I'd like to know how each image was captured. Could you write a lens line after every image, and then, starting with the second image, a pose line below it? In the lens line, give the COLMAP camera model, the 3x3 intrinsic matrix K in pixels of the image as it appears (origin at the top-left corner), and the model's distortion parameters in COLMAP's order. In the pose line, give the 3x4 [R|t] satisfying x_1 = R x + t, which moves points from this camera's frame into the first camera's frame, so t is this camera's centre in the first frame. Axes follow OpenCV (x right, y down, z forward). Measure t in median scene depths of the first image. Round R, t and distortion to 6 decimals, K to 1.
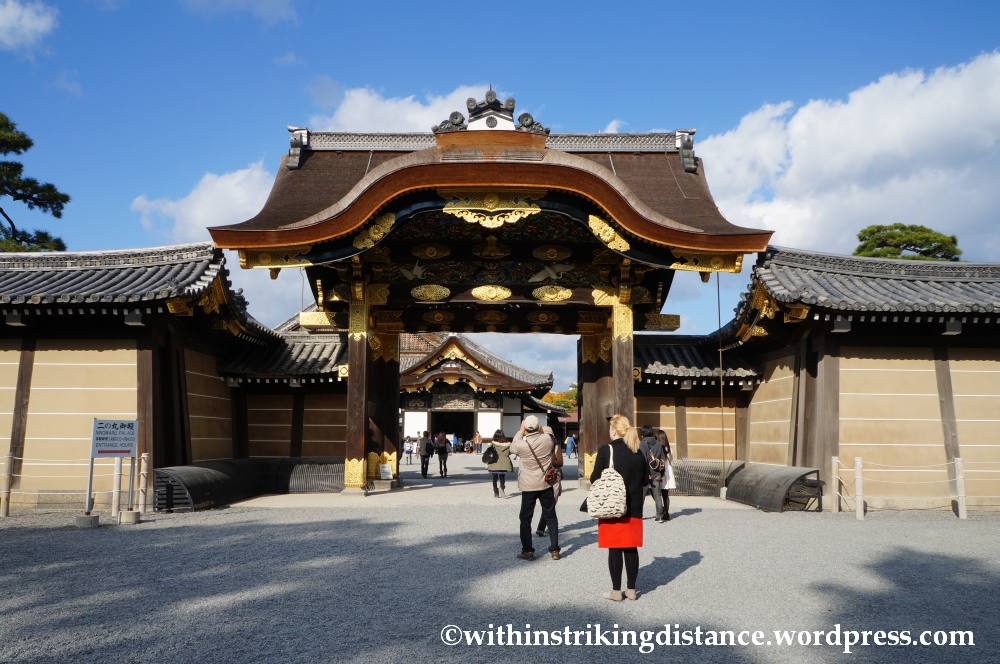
lens RADIAL K [[768.7, 0, 492.9], [0, 768.7, 332.1], [0, 0, 1]] dist [-0.019894, -0.002012]
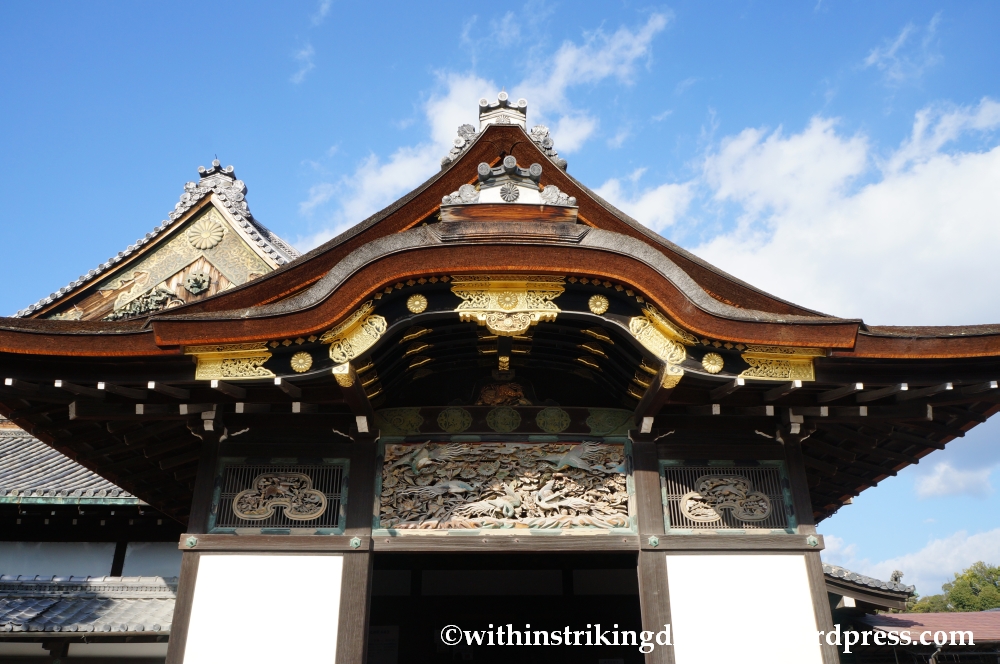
lens RADIAL K [[768.7, 0, 492.9], [0, 768.7, 332.1], [0, 0, 1]] dist [-0.019894, -0.002012]
pose [[0.999622, -0.001333, 0.027450, -0.059482], [0.009882, 0.949446, -0.313774, 0.110586], [-0.025645, 0.313927, 0.949101, 0.839091]]
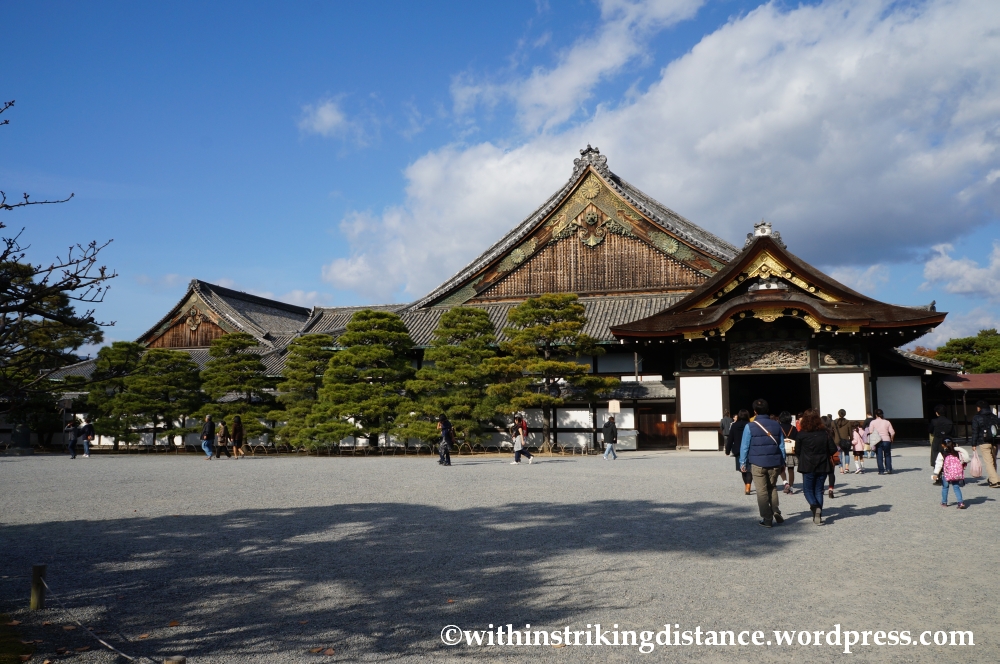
lens RADIAL K [[768.7, 0, 492.9], [0, 768.7, 332.1], [0, 0, 1]] dist [-0.019894, -0.002012]
pose [[0.958596, -0.047551, -0.280771, -0.086473], [0.053919, 0.998433, 0.014994, 0.054985], [0.279618, -0.029512, 0.959658, 0.421751]]
